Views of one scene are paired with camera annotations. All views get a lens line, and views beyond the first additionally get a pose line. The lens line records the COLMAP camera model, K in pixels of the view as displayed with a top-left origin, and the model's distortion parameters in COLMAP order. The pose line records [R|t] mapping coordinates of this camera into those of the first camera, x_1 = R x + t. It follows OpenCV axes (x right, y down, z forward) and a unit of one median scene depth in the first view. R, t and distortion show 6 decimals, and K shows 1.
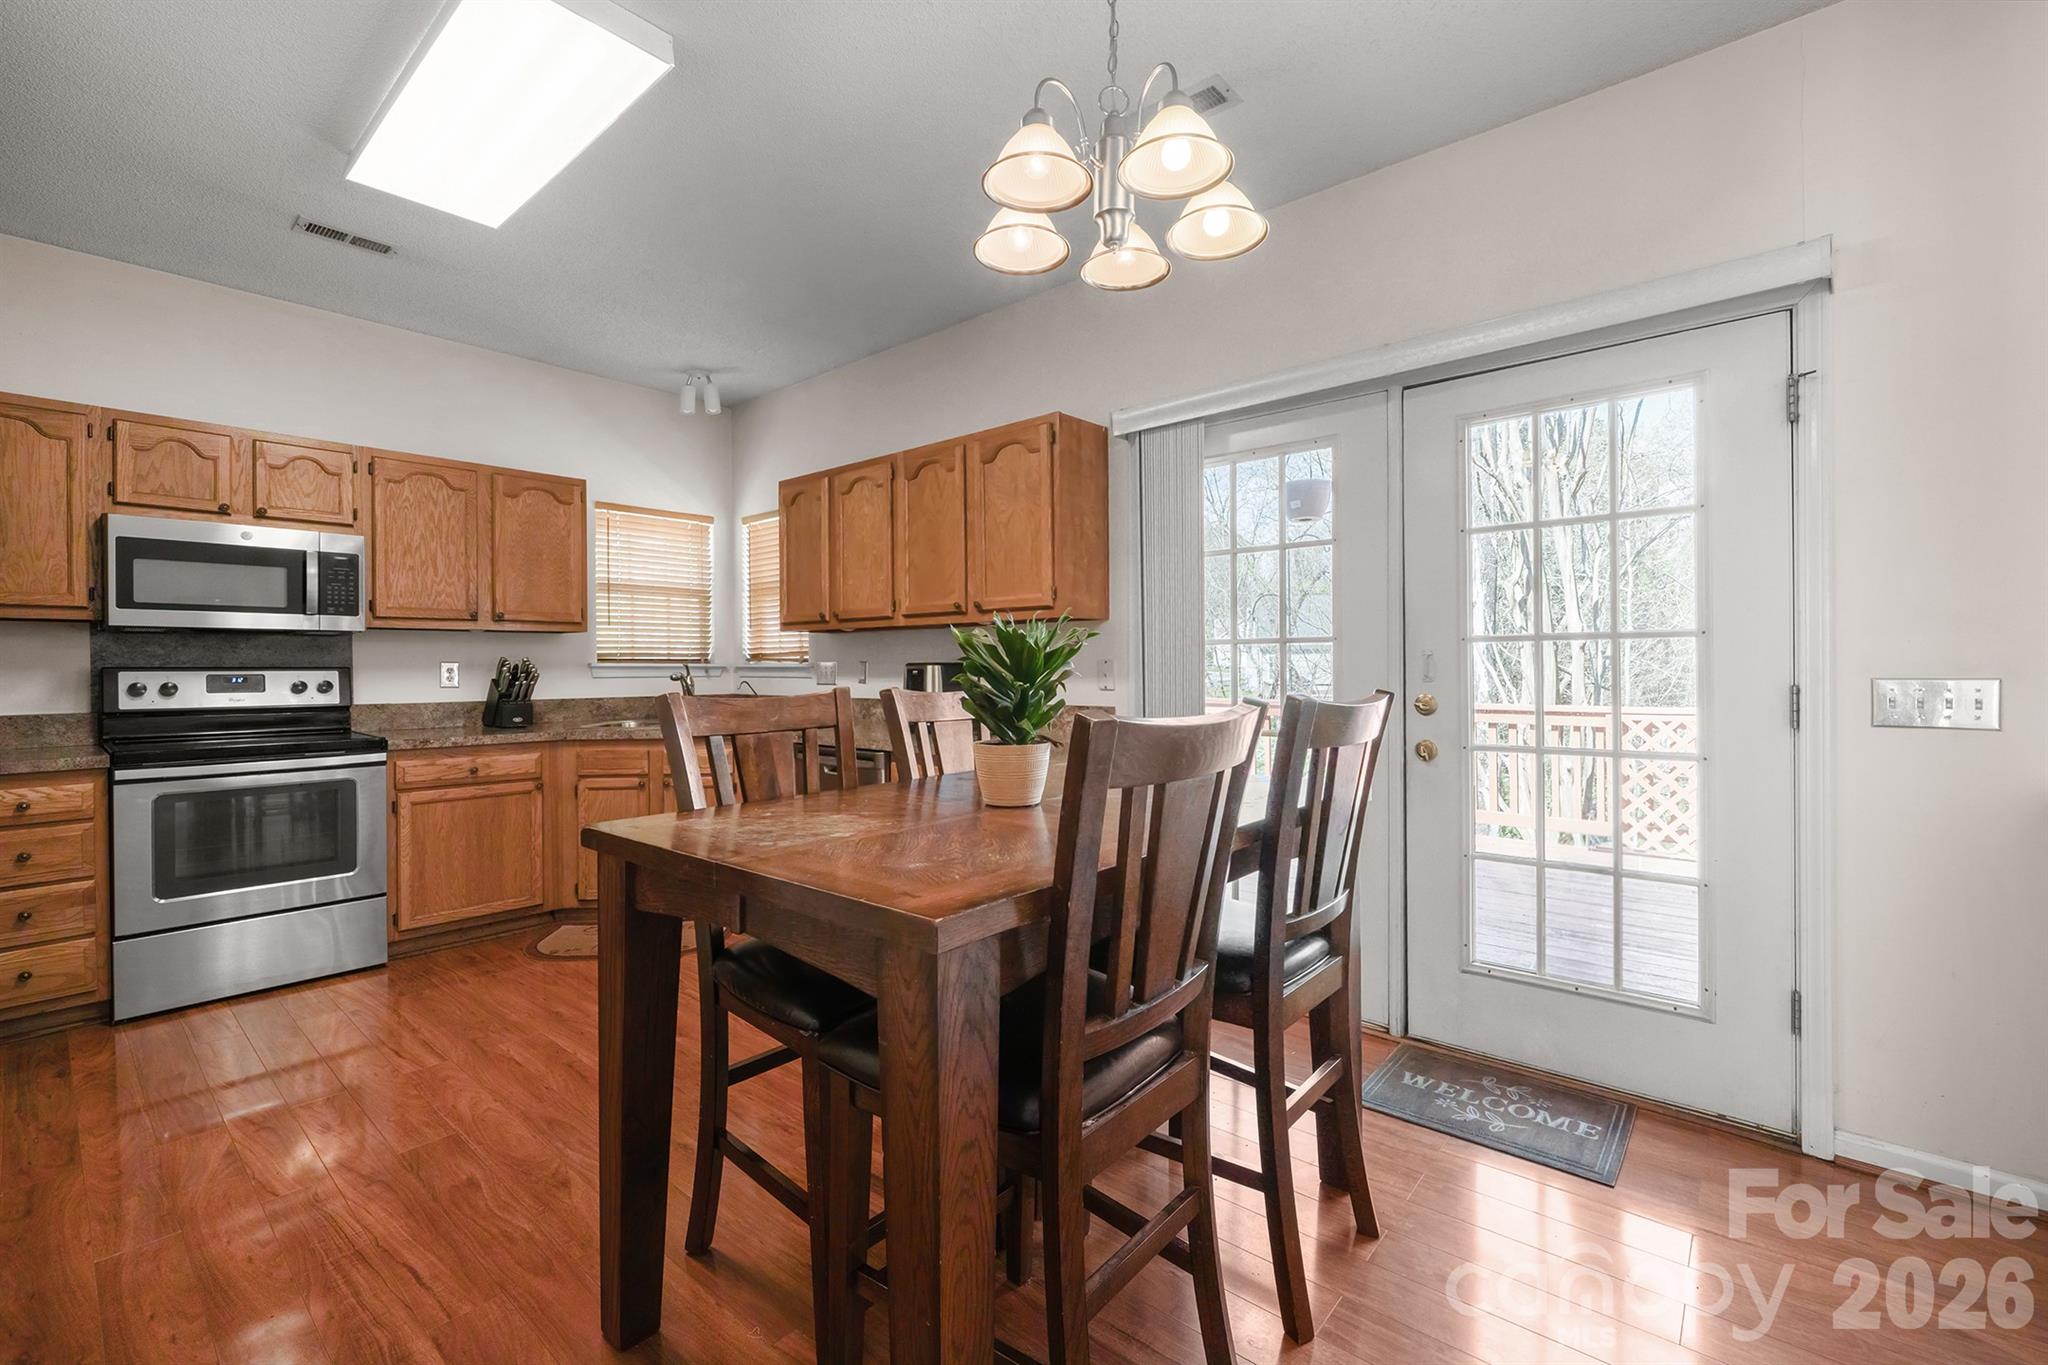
lens RADIAL K [[863.7, 0, 1030.0], [0, 863.7, 668.7], [0, 0, 1]] dist [-0.000807, -0.000217]
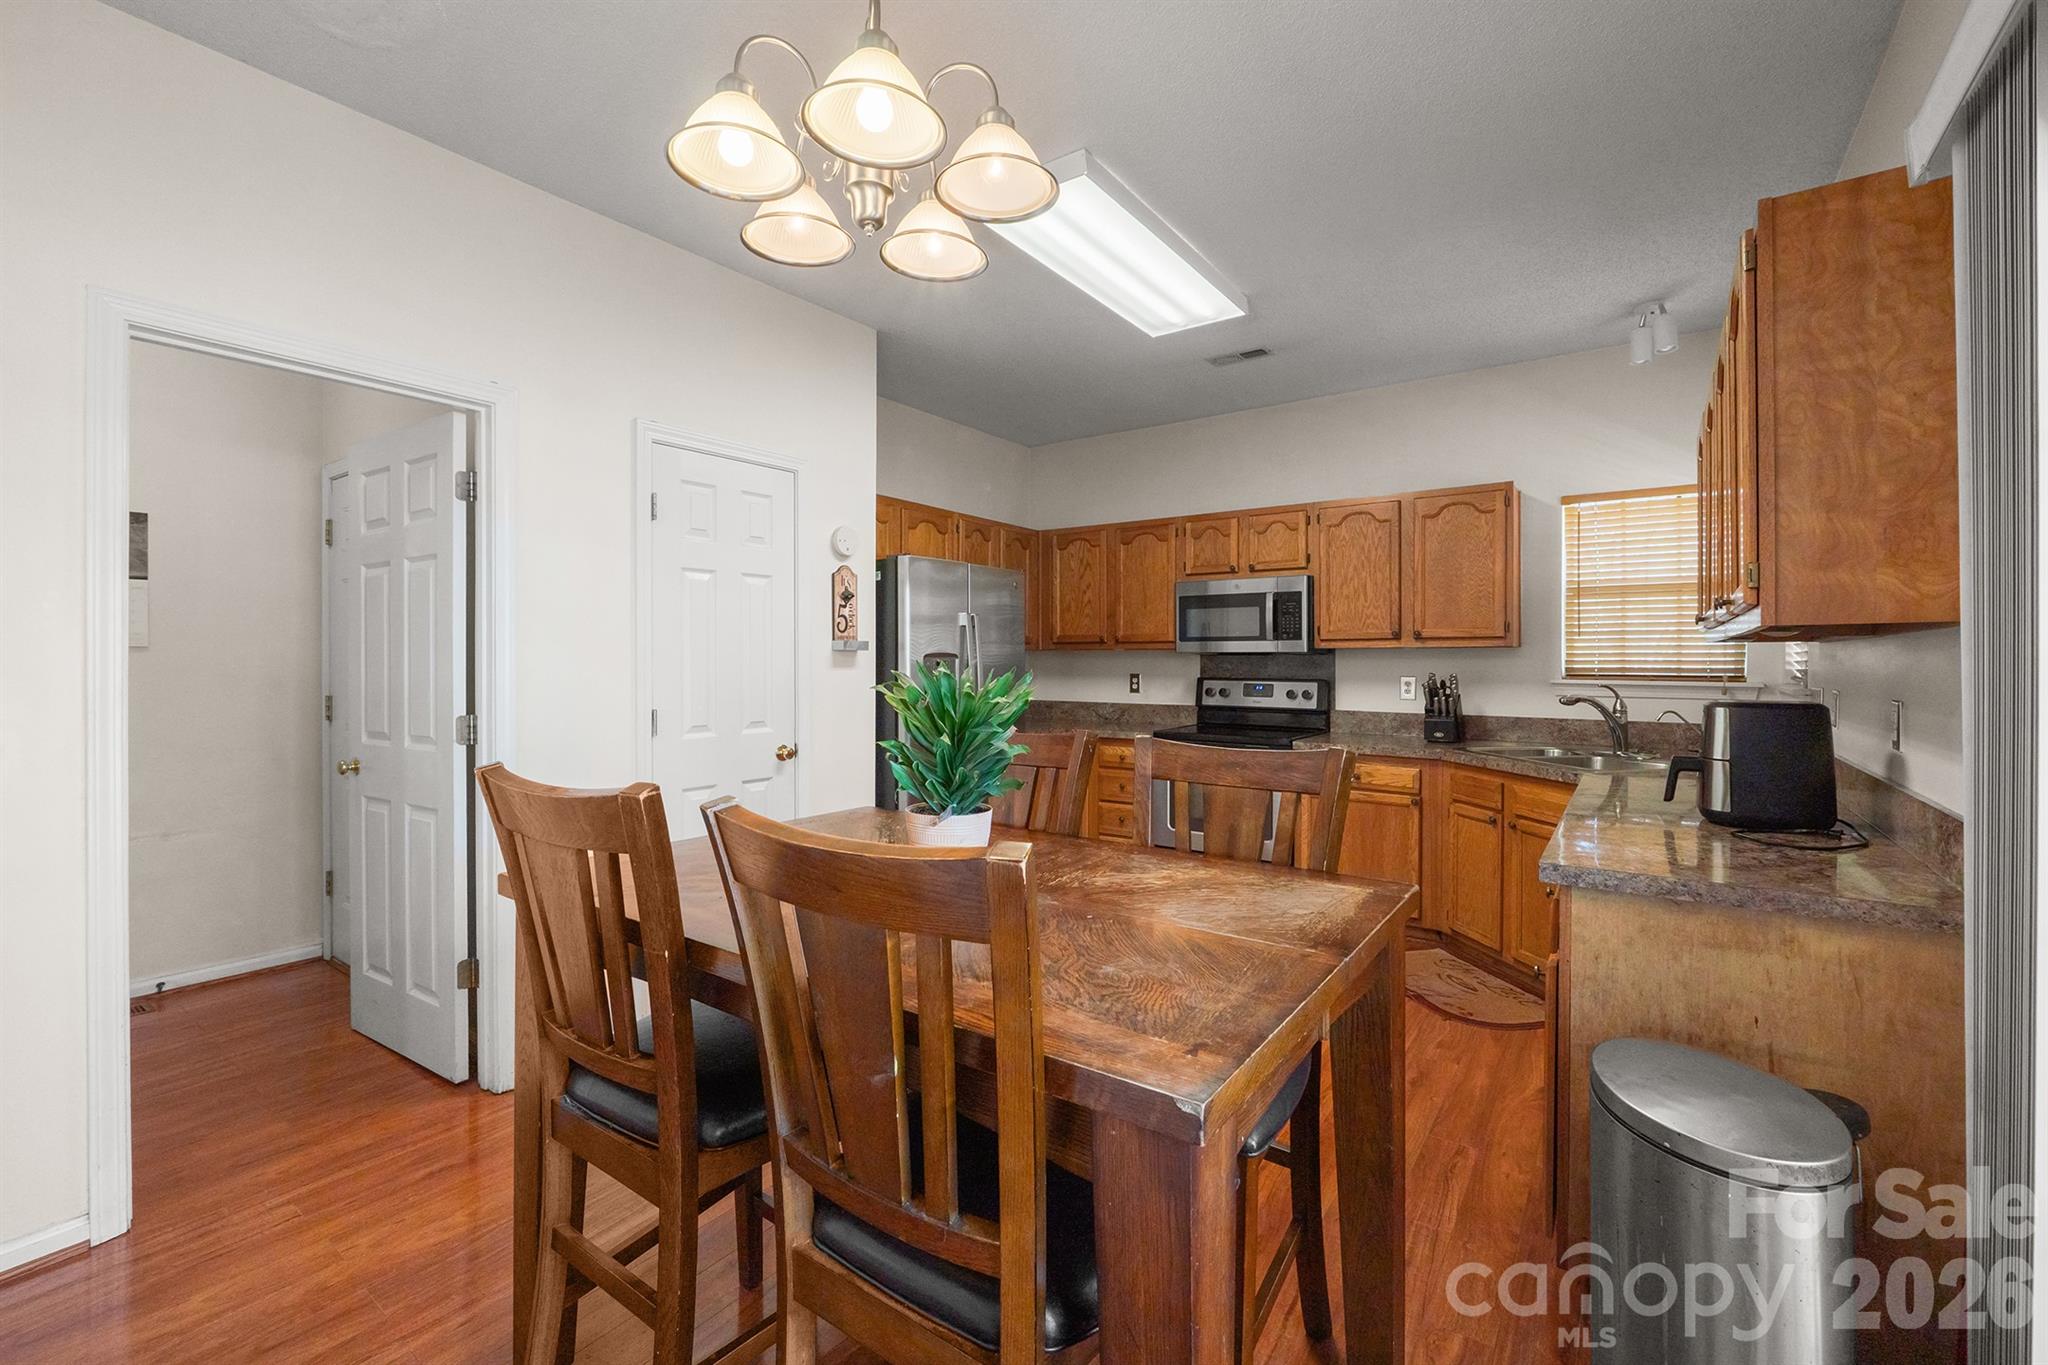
lens RADIAL K [[863.7, 0, 1030.0], [0, 863.7, 668.7], [0, 0, 1]] dist [-0.000807, -0.000217]
pose [[0.091229, 0.017164, -0.995682, 0.414373], [-0.005486, 0.999845, 0.016733, -0.036678], [0.995815, 0.003936, 0.091309, 0.470680]]
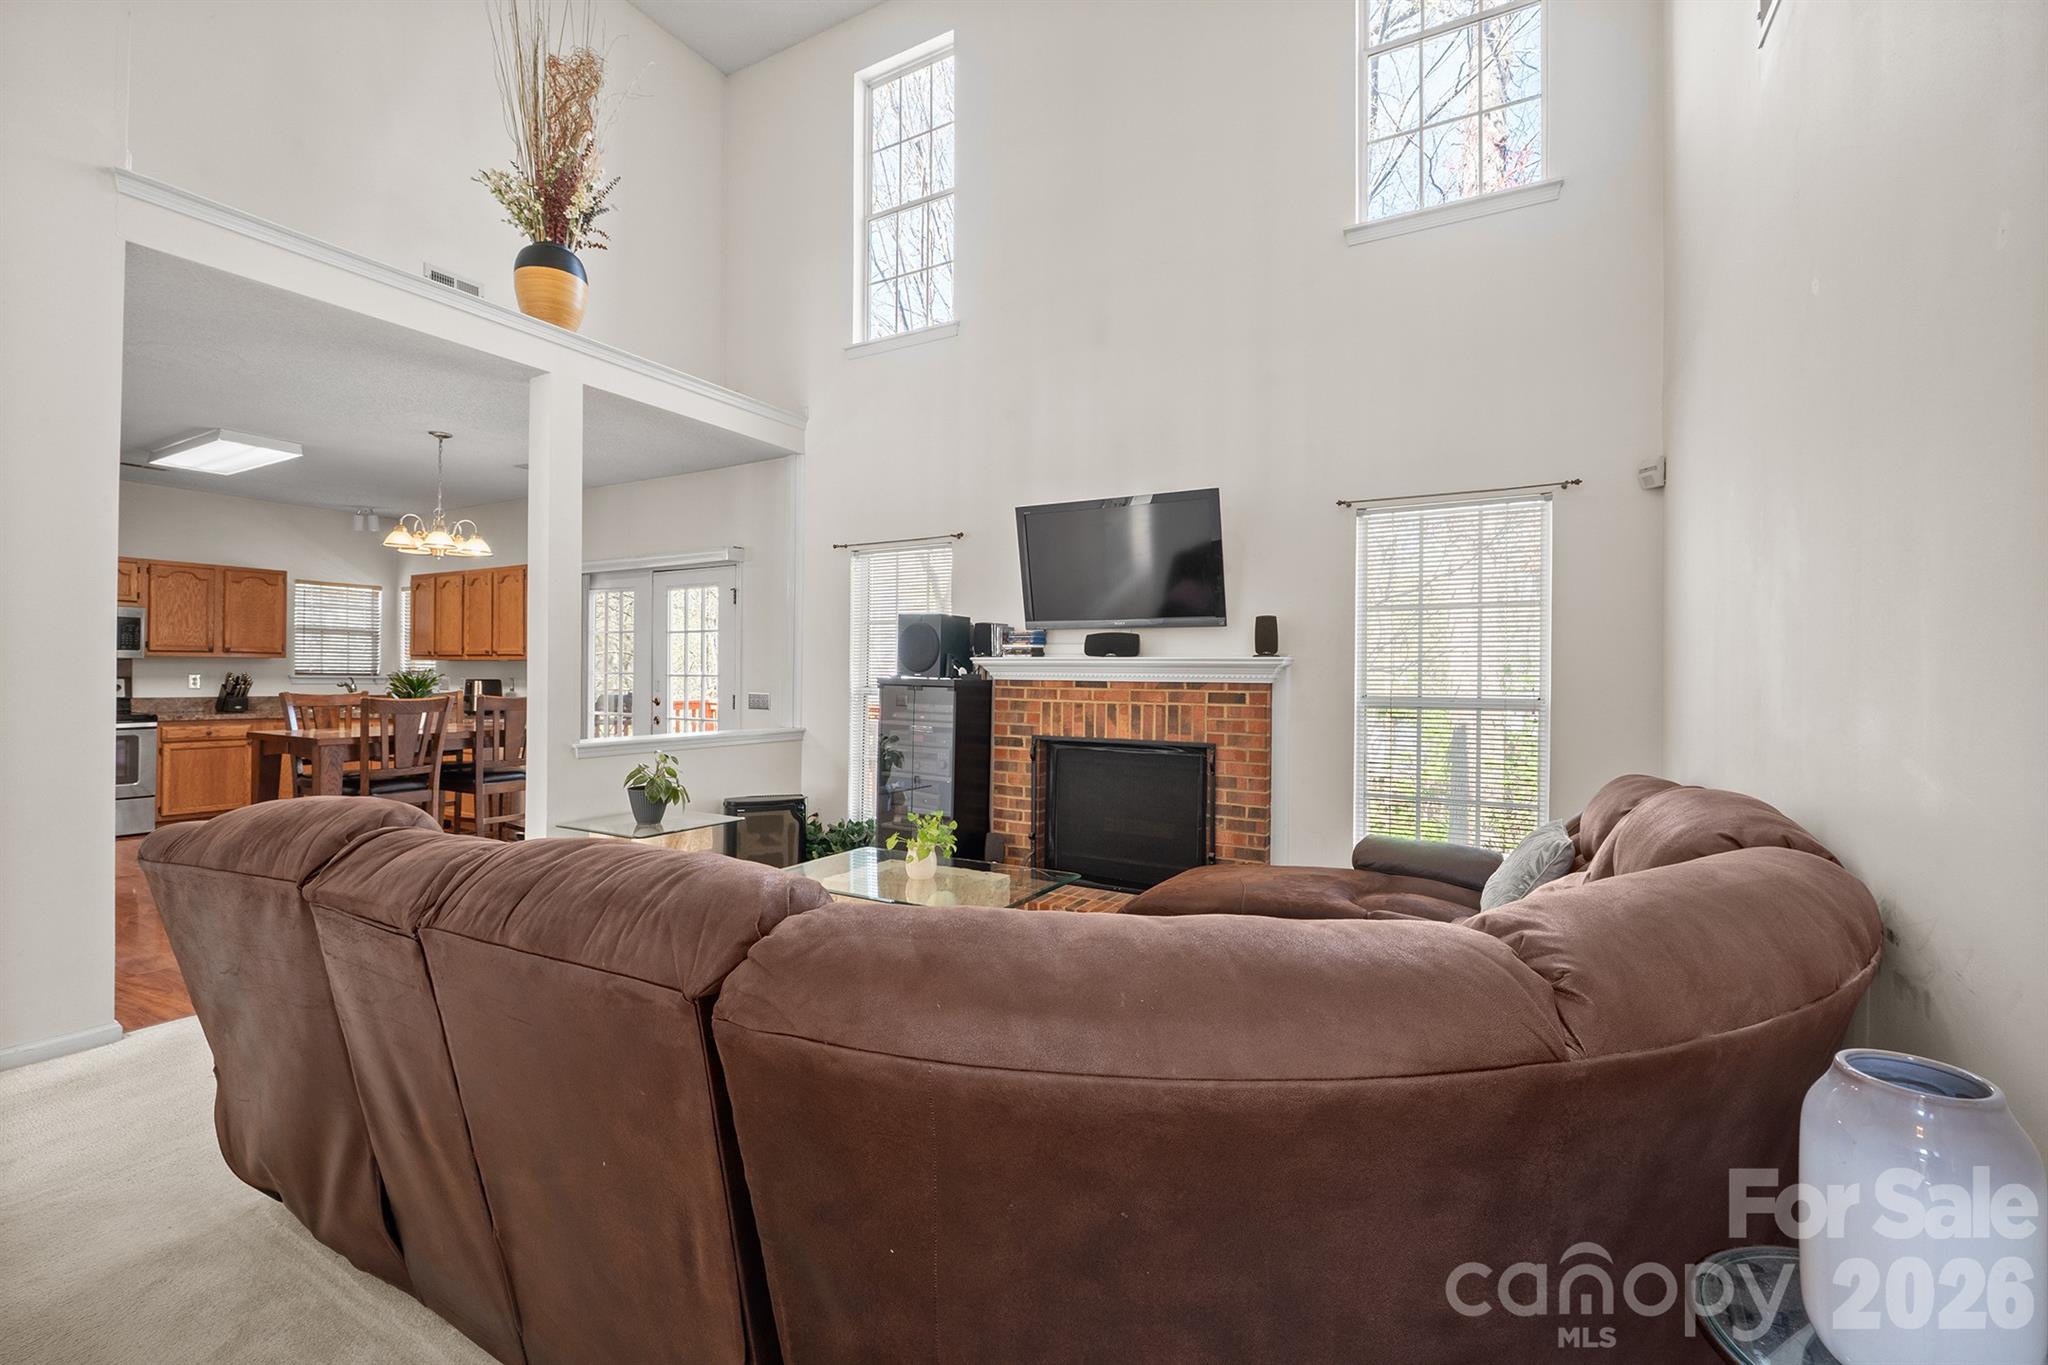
lens RADIAL K [[863.7, 0, 1030.0], [0, 863.7, 668.7], [0, 0, 1]] dist [-0.000807, -0.000217]
pose [[0.982469, 0.016656, 0.185679, 0.742883], [-0.015295, 0.999845, -0.008756, -0.032788], [-0.185796, 0.005763, 0.982571, -1.151007]]
